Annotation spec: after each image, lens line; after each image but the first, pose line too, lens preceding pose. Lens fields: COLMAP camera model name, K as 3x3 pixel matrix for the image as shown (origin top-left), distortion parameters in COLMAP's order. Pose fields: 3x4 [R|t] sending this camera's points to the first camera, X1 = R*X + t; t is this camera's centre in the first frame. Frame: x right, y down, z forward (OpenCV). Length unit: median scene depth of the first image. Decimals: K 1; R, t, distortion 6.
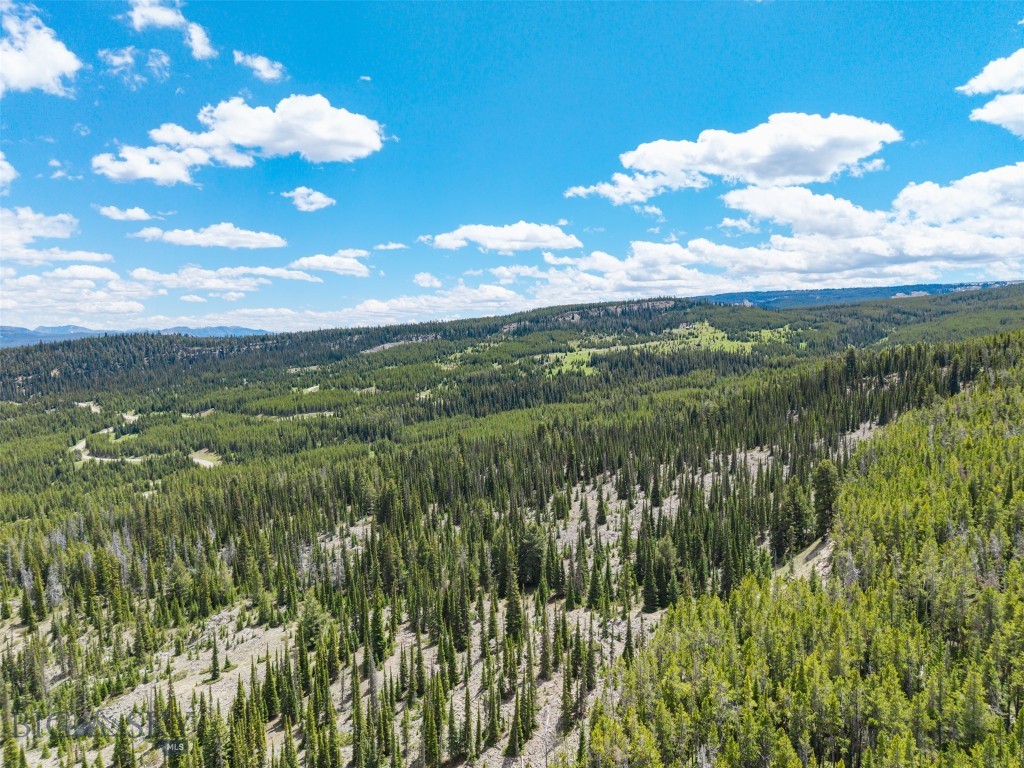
lens RADIAL K [[685.8, 0, 511.4], [0, 685.8, 383.9], [0, 0, 1]] dist [0.042190, -0.049357]
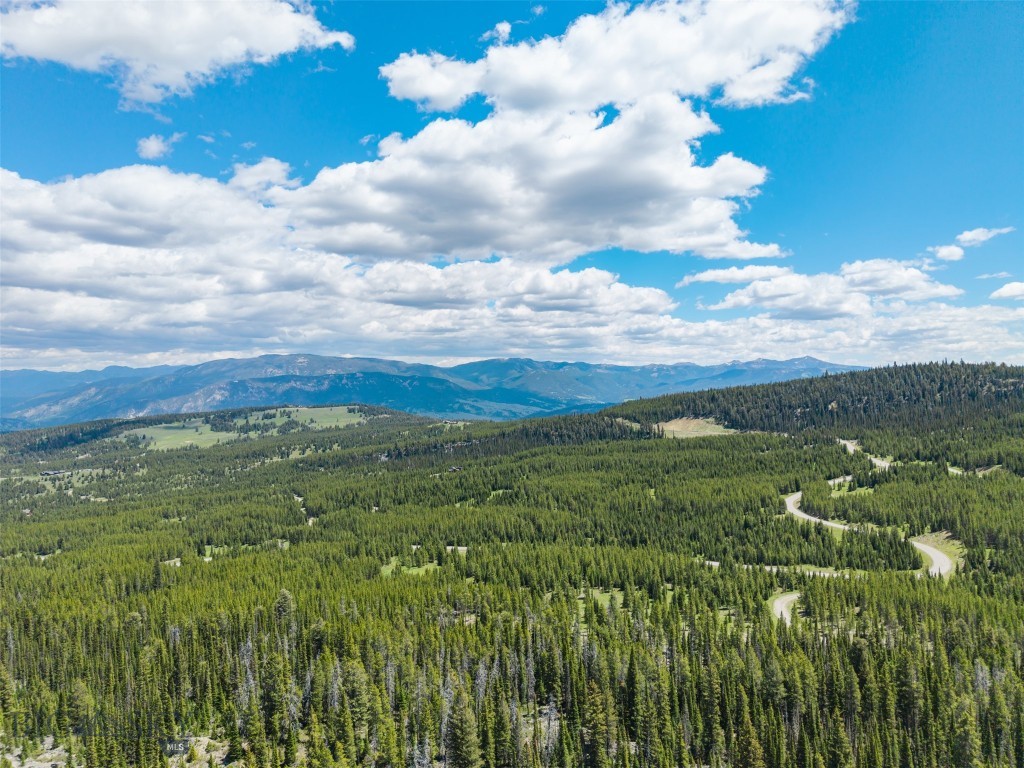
lens RADIAL K [[685.8, 0, 502.4], [0, 685.8, 383.5], [0, 0, 1]] dist [0.042190, -0.049357]
pose [[0.449523, 0.007480, -0.893237, -0.027854], [-0.053191, 0.998415, -0.018407, -0.005391], [0.891684, 0.055787, 0.449208, 0.183179]]
